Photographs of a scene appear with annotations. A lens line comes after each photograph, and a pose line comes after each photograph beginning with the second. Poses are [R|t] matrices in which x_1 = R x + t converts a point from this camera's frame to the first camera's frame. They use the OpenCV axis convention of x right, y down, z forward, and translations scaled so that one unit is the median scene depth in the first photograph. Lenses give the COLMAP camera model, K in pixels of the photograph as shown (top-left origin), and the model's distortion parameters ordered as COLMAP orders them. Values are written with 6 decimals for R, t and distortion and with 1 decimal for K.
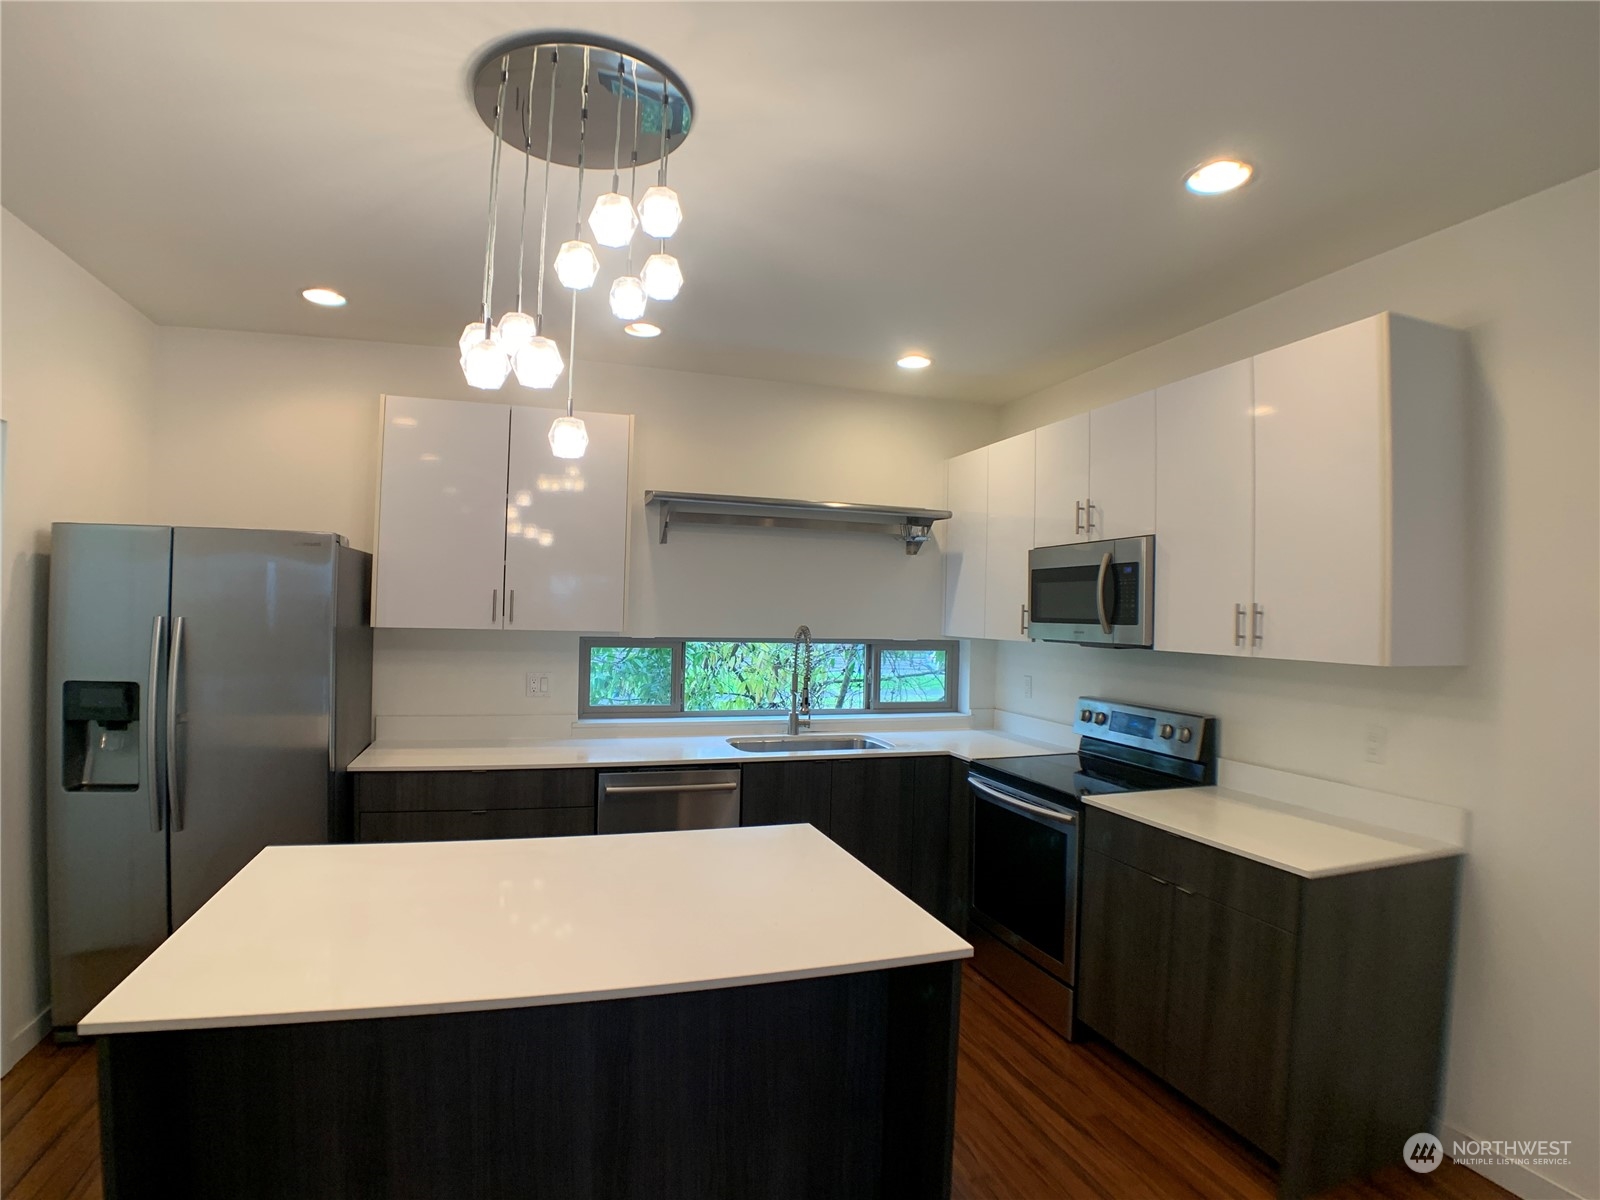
lens RADIAL K [[830.1, 0, 795.3], [0, 830.1, 594.1], [0, 0, 1]] dist [-0.078438, -0.001147]
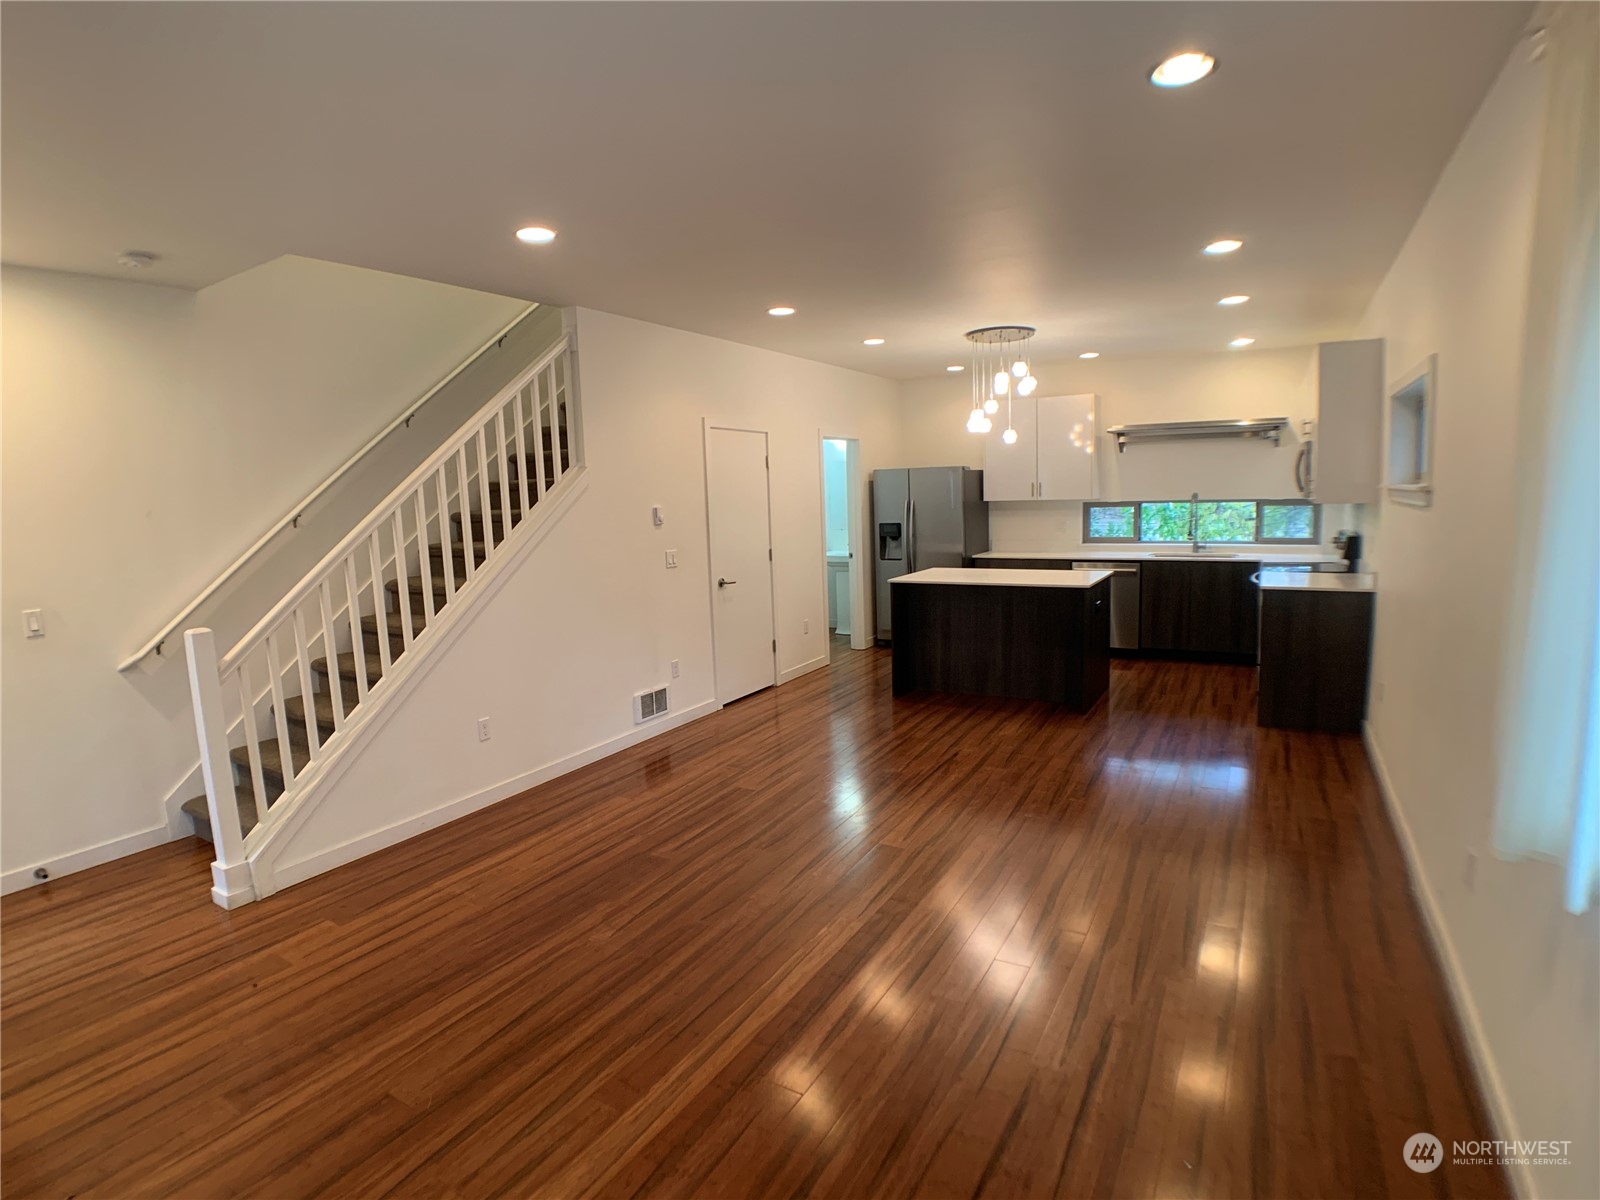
lens RADIAL K [[830.1, 0, 795.3], [0, 830.1, 594.1], [0, 0, 1]] dist [-0.078438, -0.001147]
pose [[0.665458, 0.045375, -0.745055, 0.888719], [0.066121, 0.990643, 0.119389, -0.014392], [0.743501, -0.128712, 0.656231, -0.992697]]
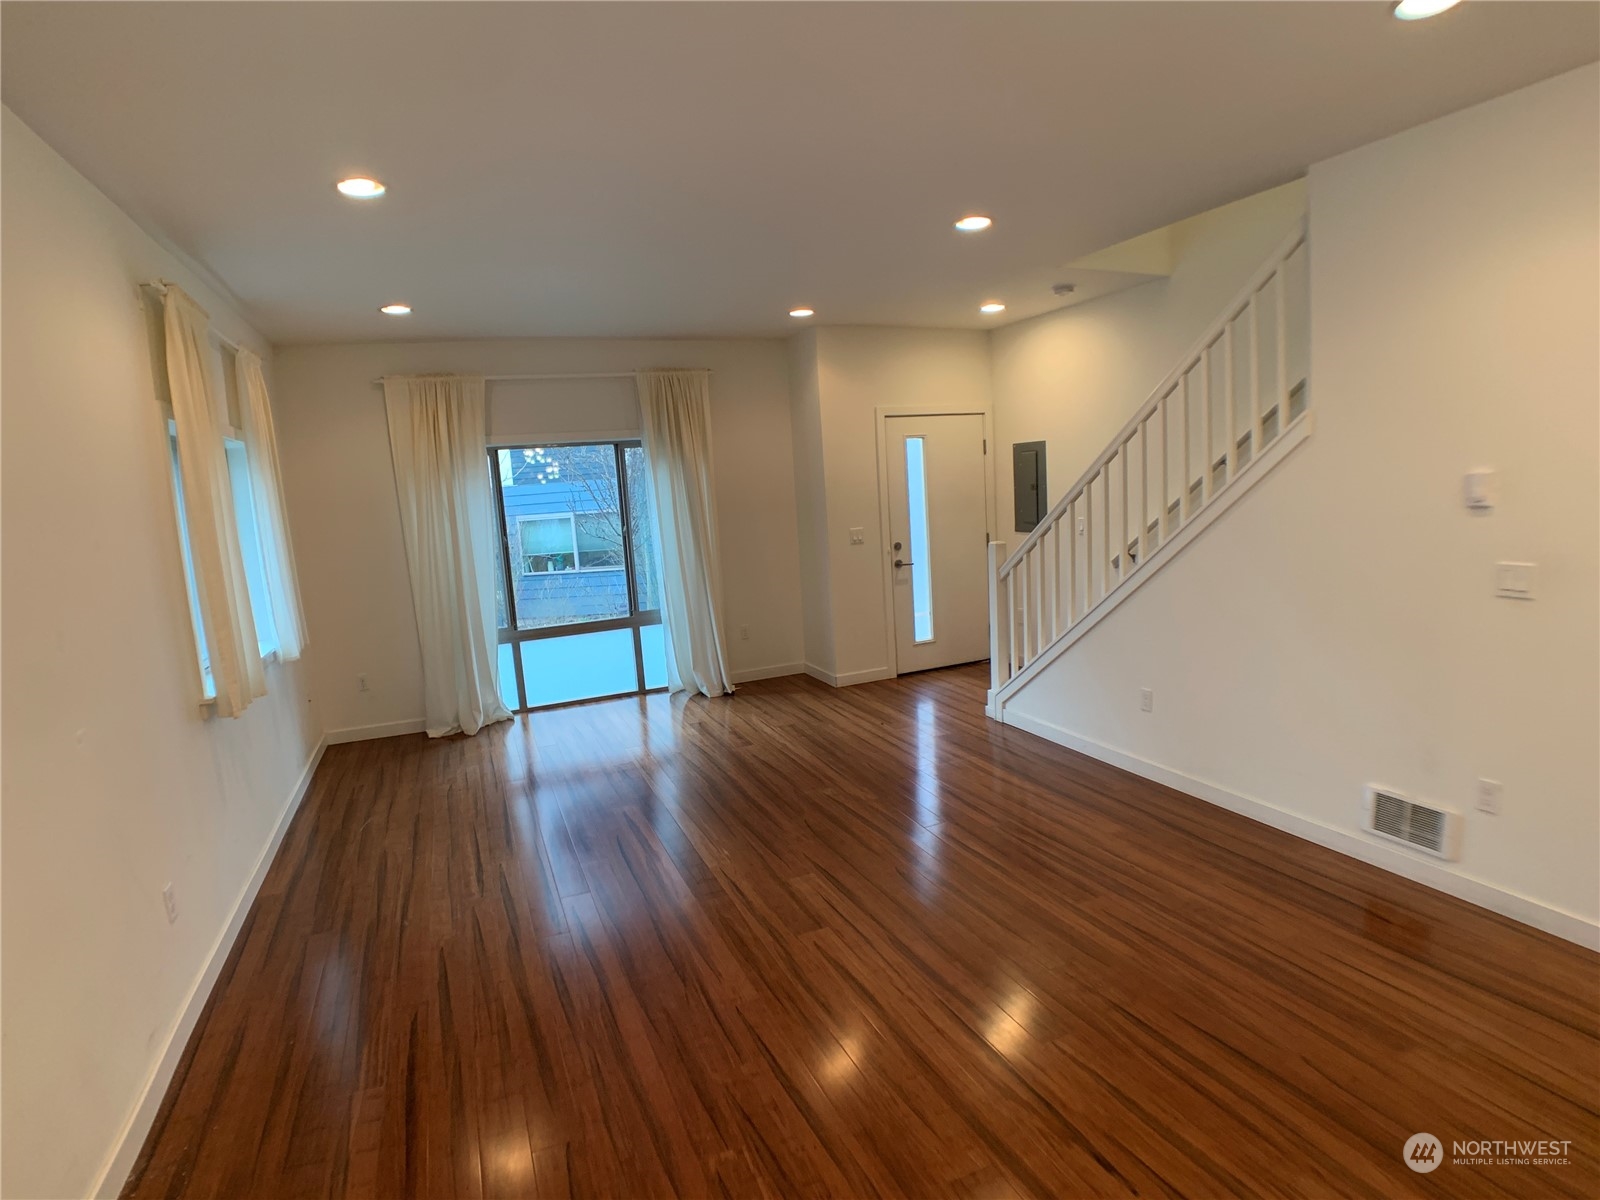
lens RADIAL K [[830.1, 0, 795.3], [0, 830.1, 594.1], [0, 0, 1]] dist [-0.078438, -0.001147]
pose [[-0.995359, 0.048970, -0.082841, 0.276308], [0.039217, 0.992532, 0.115506, -0.006569], [0.087879, 0.111722, -0.989846, 0.535318]]
